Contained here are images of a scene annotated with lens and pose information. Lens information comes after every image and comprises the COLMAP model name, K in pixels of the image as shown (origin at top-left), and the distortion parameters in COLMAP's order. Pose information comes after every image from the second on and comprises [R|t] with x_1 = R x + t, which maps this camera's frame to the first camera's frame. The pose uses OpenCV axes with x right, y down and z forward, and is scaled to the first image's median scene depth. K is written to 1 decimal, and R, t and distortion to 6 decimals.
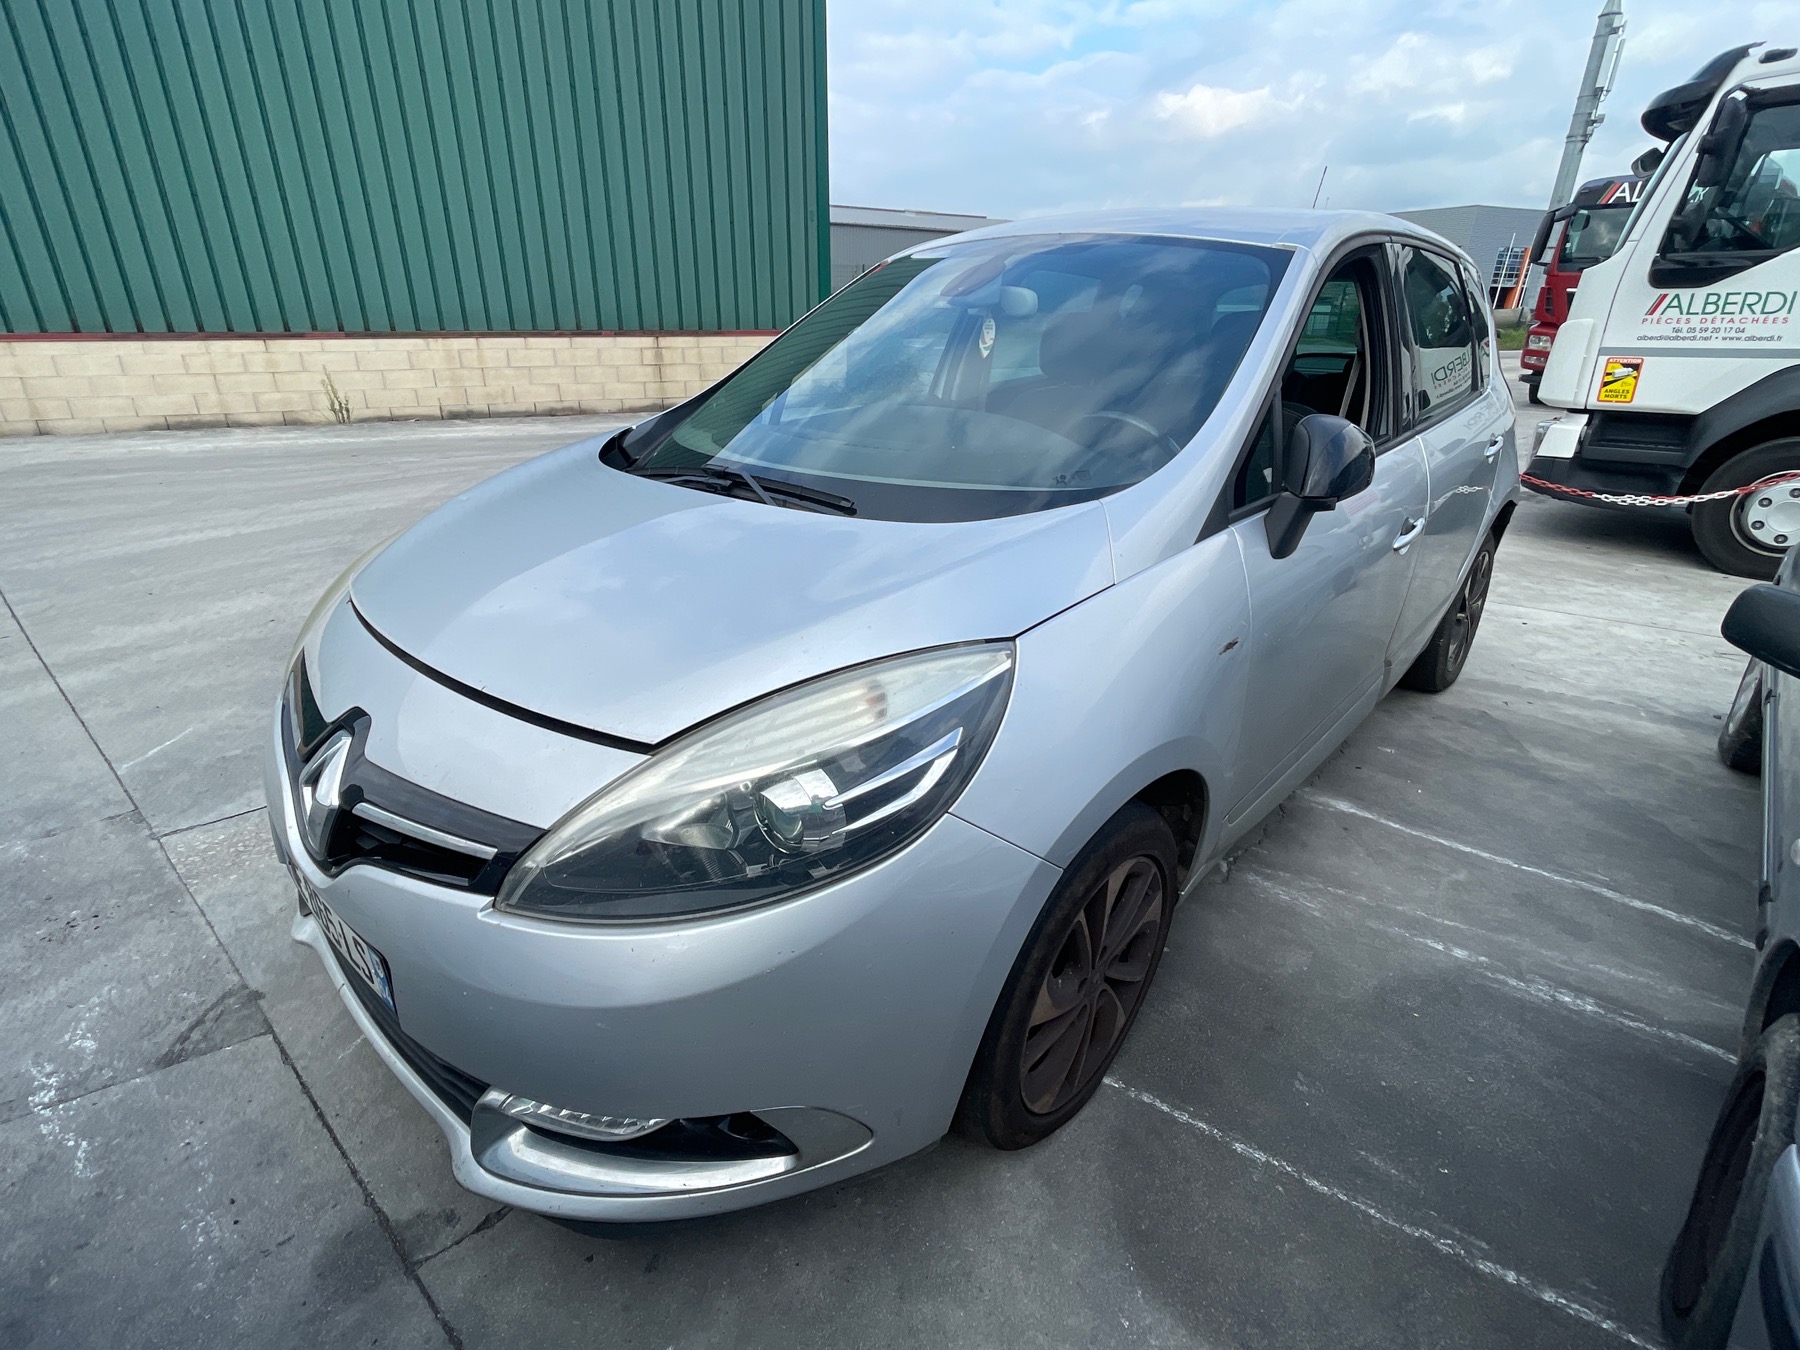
lens RADIAL K [[884.2, 0, 896.4], [0, 884.2, 676.0], [0, 0, 1]] dist [-0.001009, -0.001054]
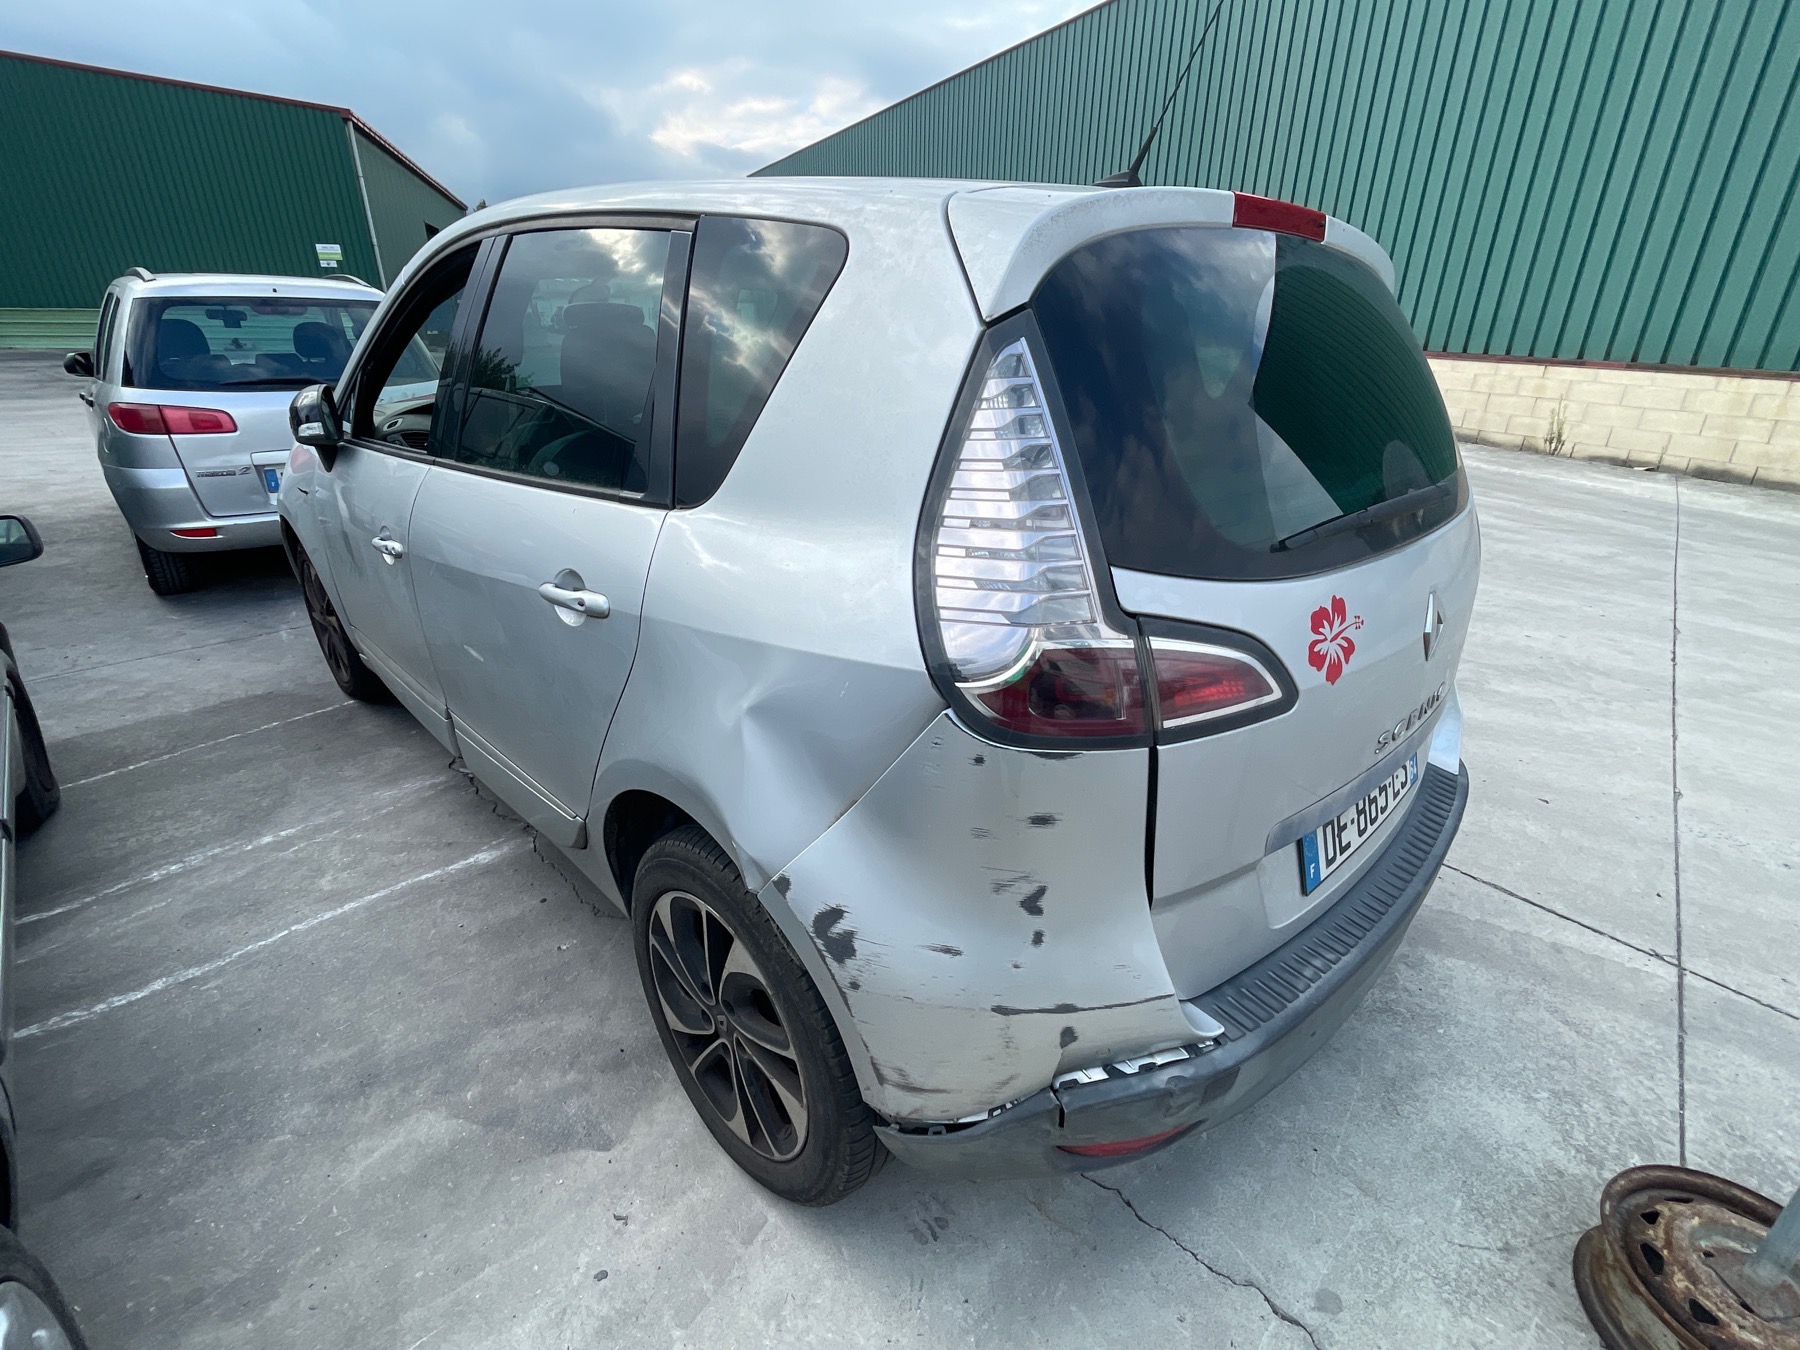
lens RADIAL K [[845.4, 0, 896.0], [0, 845.4, 677.9], [0, 0, 1]] dist [-0.004591, -0.000131]
pose [[-0.066256, 0.389160, -0.918784, 1.206317], [-0.401916, 0.832395, 0.381552, -0.511859], [0.913276, 0.394555, 0.101258, 1.226143]]
